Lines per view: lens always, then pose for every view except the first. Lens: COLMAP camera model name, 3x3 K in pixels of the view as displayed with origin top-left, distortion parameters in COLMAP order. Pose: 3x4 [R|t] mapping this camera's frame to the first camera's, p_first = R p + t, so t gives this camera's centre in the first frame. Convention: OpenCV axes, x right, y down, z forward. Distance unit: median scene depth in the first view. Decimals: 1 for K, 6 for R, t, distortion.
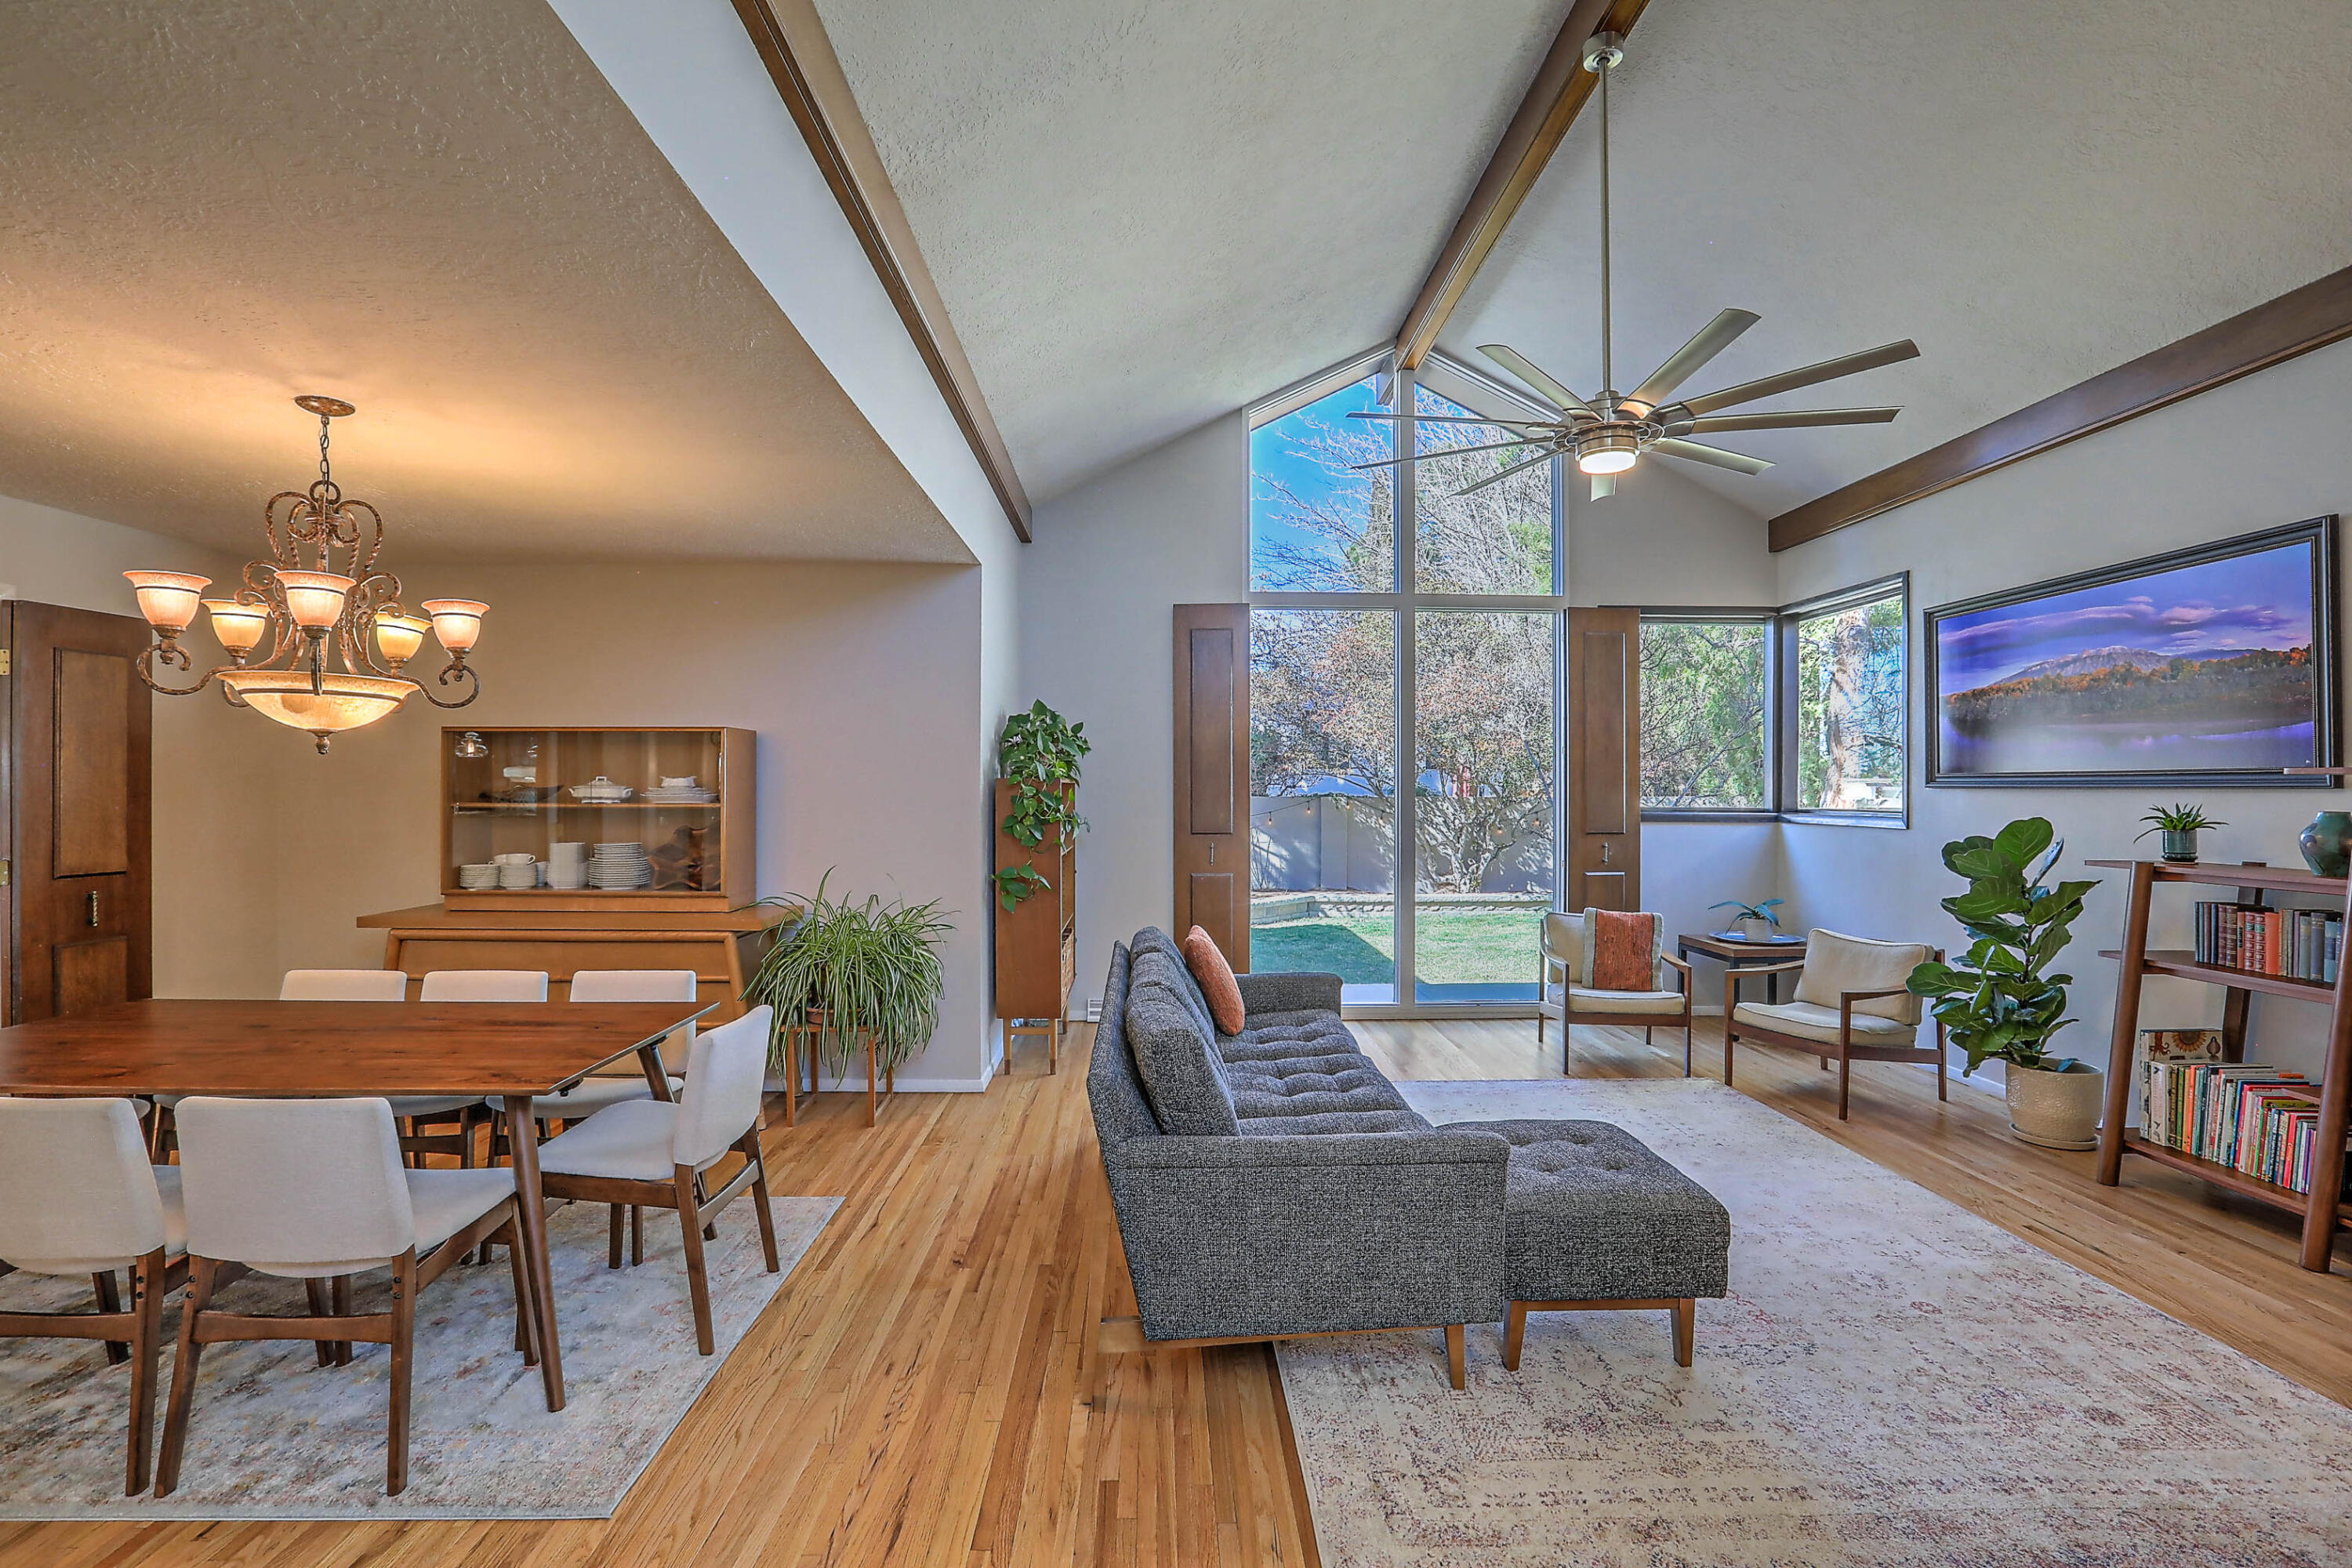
lens RADIAL K [[1069.3, 0, 1169.7], [0, 1069.3, 786.7], [0, 0, 1]] dist [-0.053825, 0.019207]
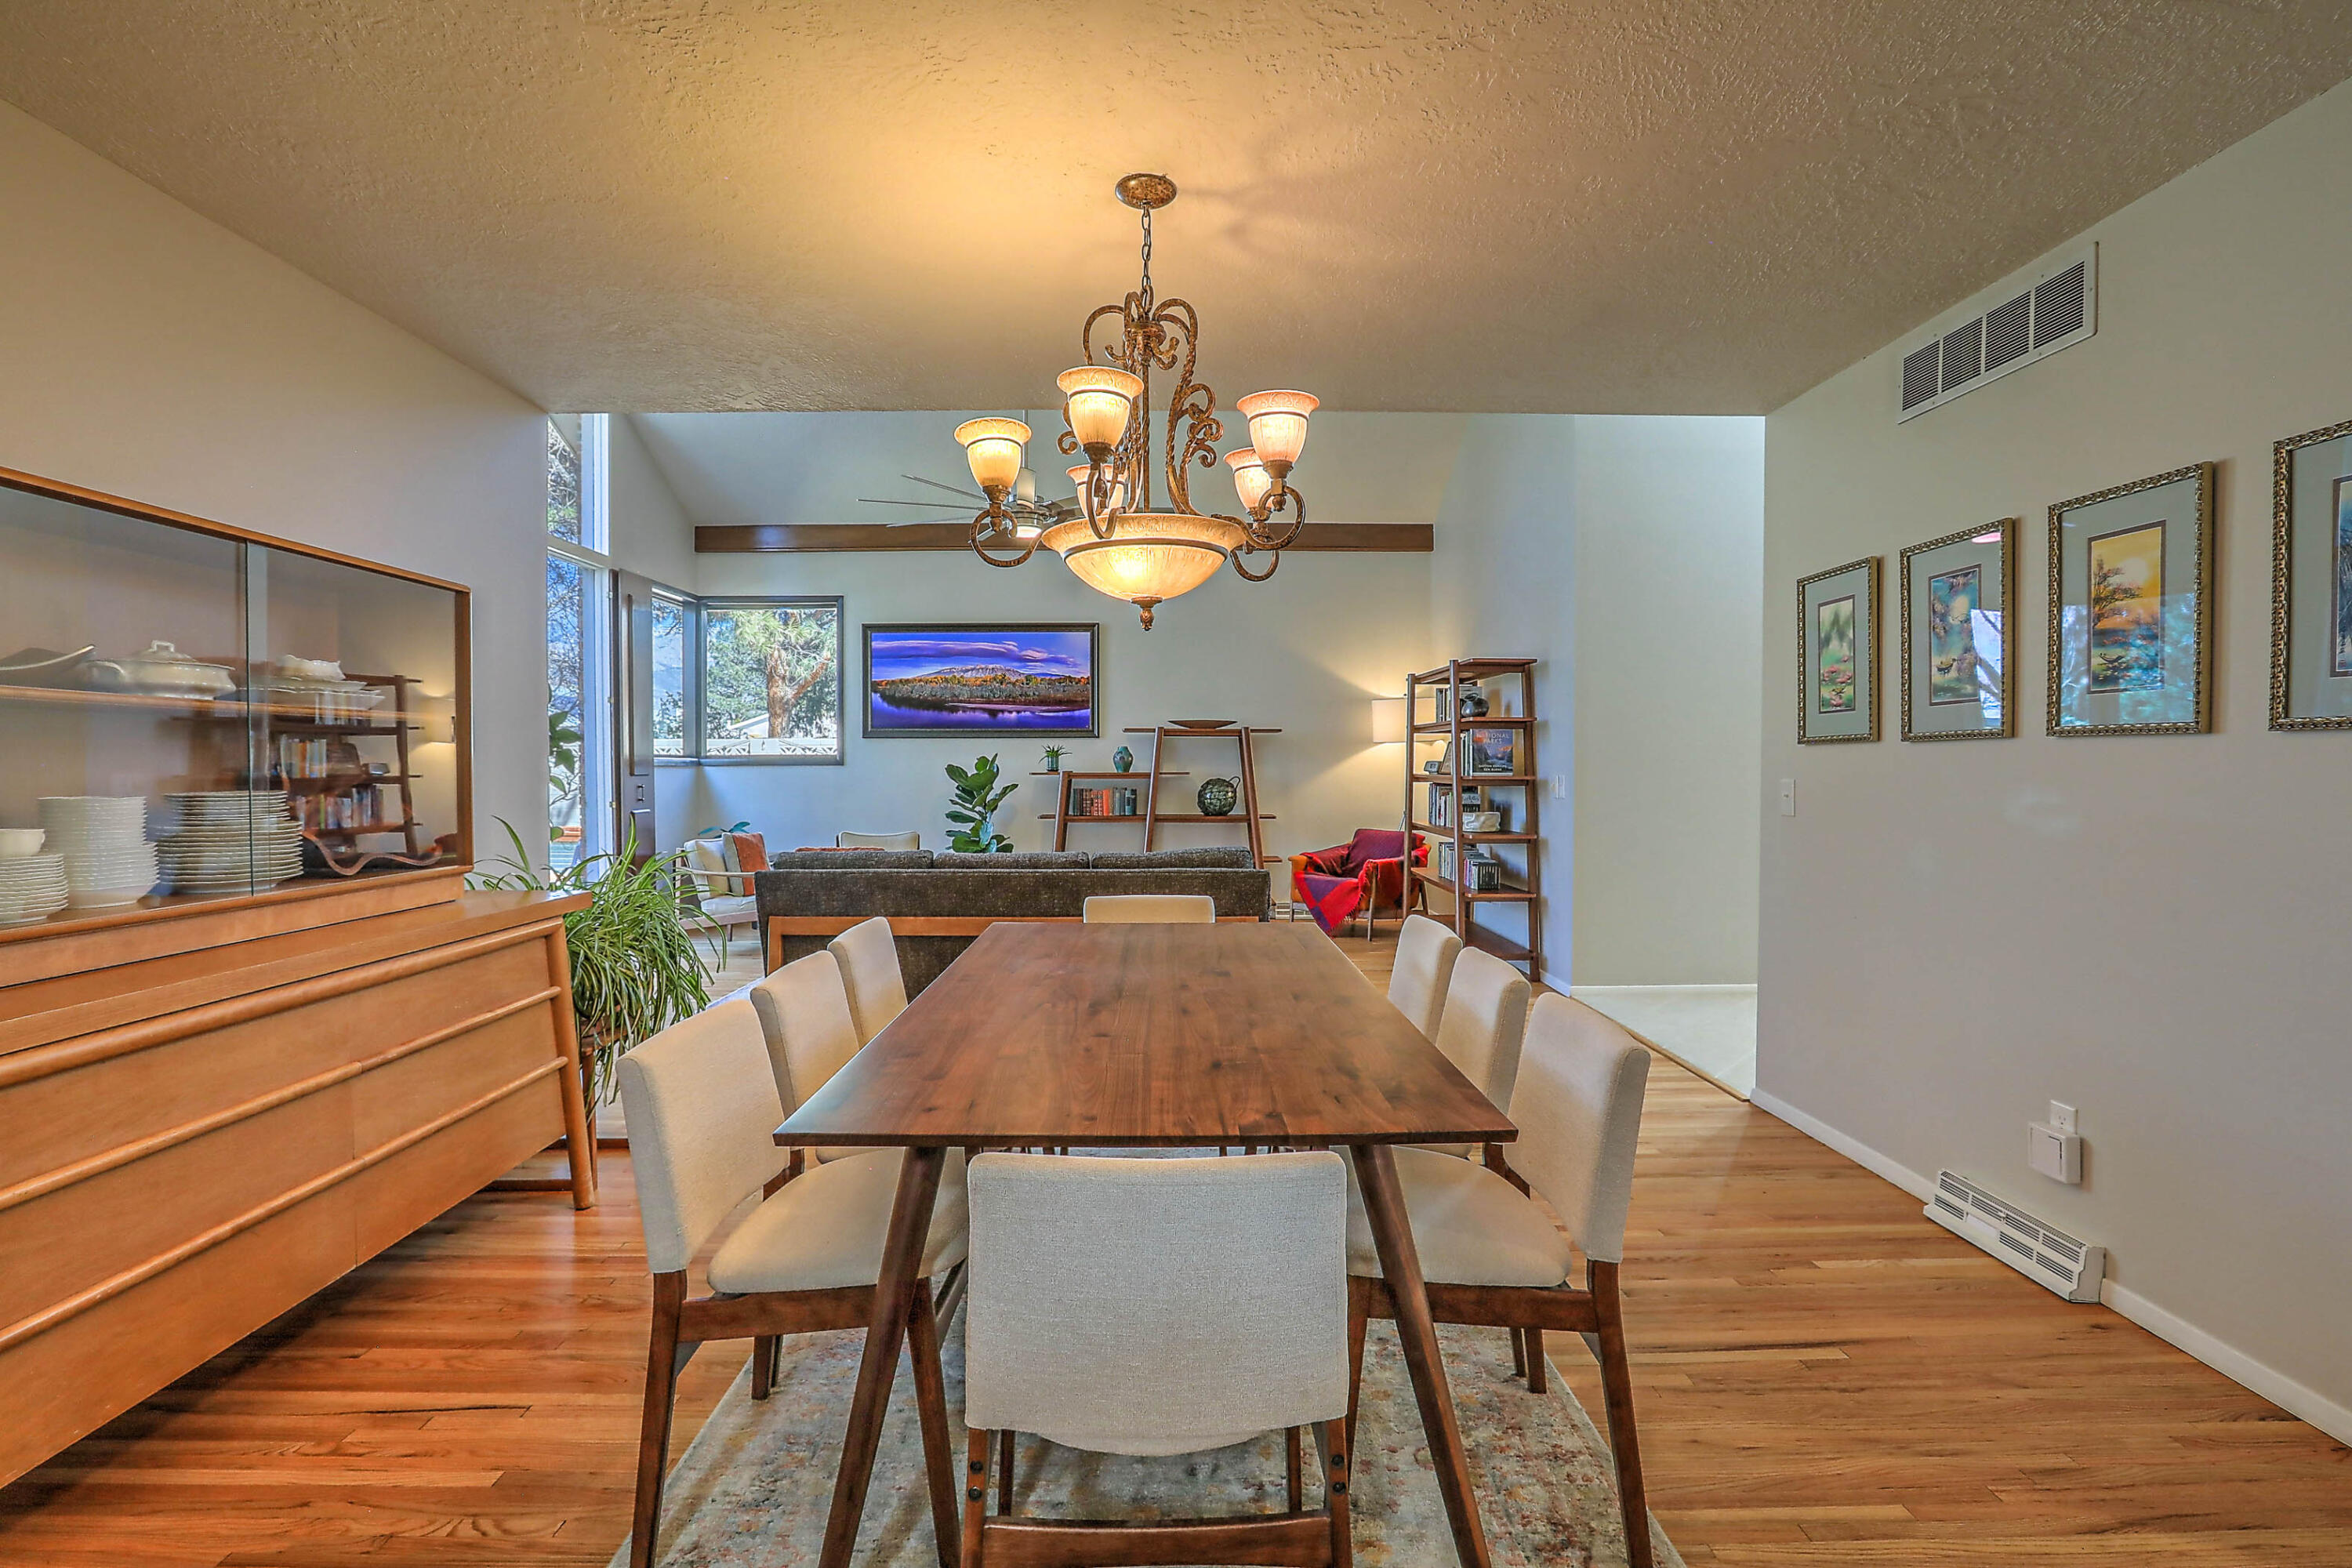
lens RADIAL K [[1069.3, 0, 1178.5], [0, 1069.3, 784.5], [0, 0, 1]] dist [-0.053825, 0.019207]
pose [[0.001917, -0.021656, 0.999764, -1.134175], [-0.000268, 0.999765, 0.021656, 0.047071], [-0.999998, -0.000309, 0.001911, 0.677915]]
